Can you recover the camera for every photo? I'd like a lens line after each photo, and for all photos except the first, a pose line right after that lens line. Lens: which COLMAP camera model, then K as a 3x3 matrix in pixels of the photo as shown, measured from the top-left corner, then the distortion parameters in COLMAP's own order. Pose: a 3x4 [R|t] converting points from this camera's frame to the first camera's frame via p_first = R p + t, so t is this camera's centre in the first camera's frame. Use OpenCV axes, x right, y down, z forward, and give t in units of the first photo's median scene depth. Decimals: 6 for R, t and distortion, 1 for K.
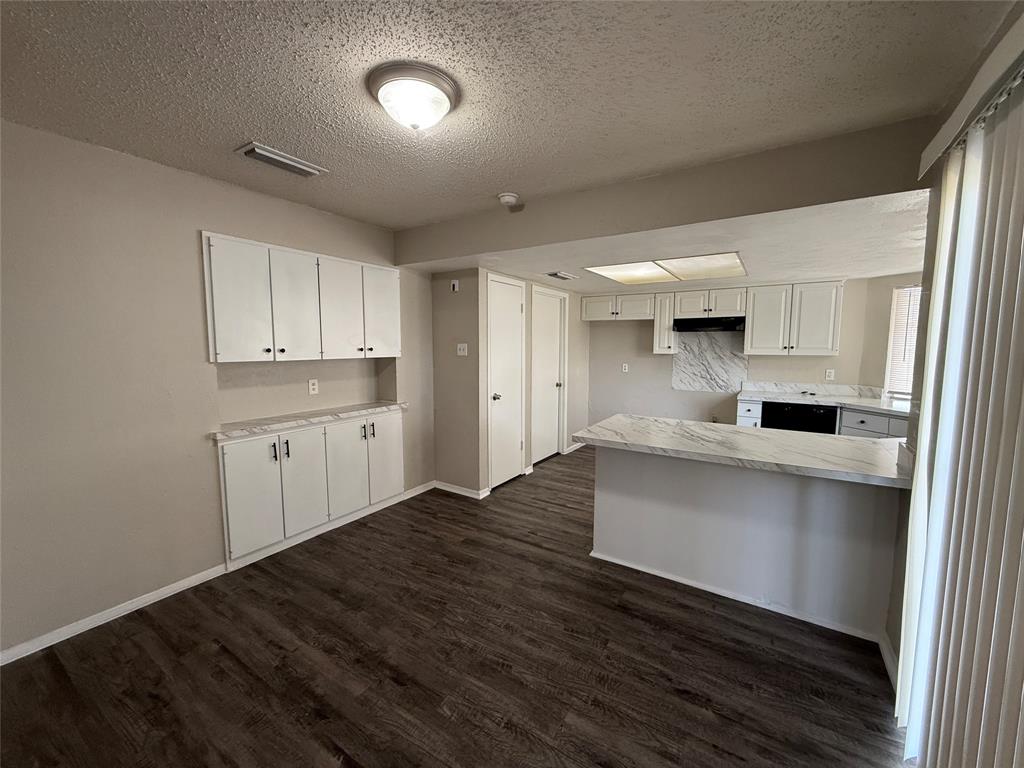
lens RADIAL K [[407.7, 0, 513.0], [0, 407.7, 381.5], [0, 0, 1]] dist [-0.002052, 0.000186]
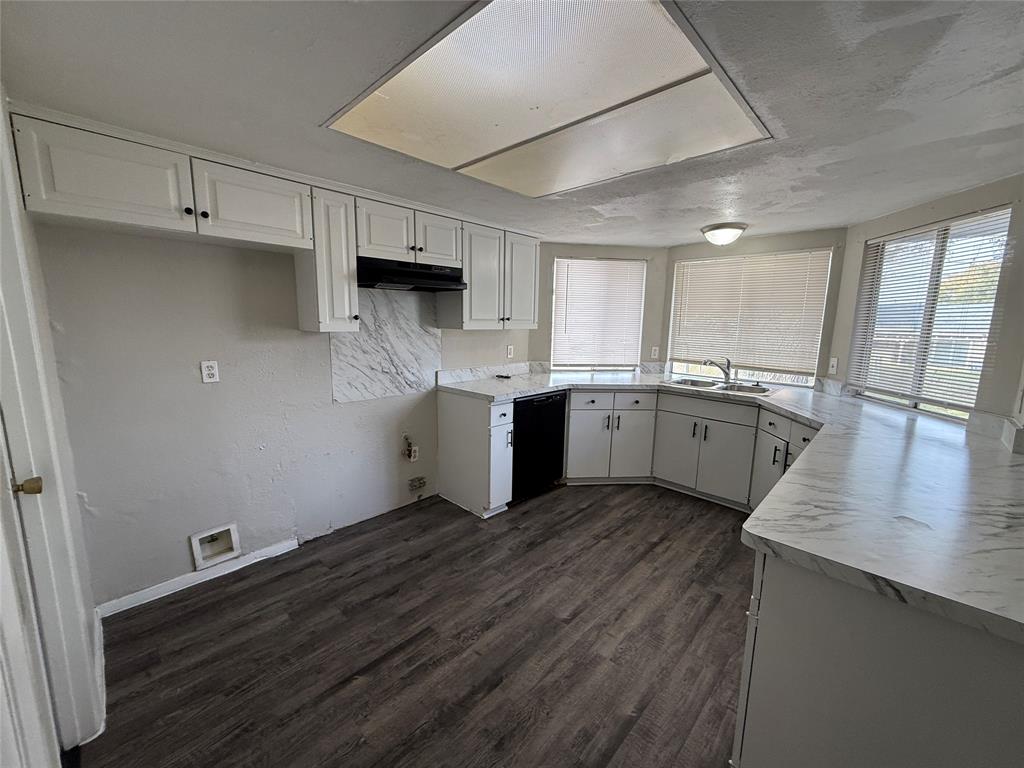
lens RADIAL K [[407.7, 0, 510.7], [0, 407.7, 383.6], [0, 0, 1]] dist [-0.002052, 0.000186]
pose [[0.185526, -0.152497, 0.970734, -0.047828], [0.074199, 0.987238, 0.140909, -0.064044], [-0.979834, 0.045885, 0.194473, 0.765039]]
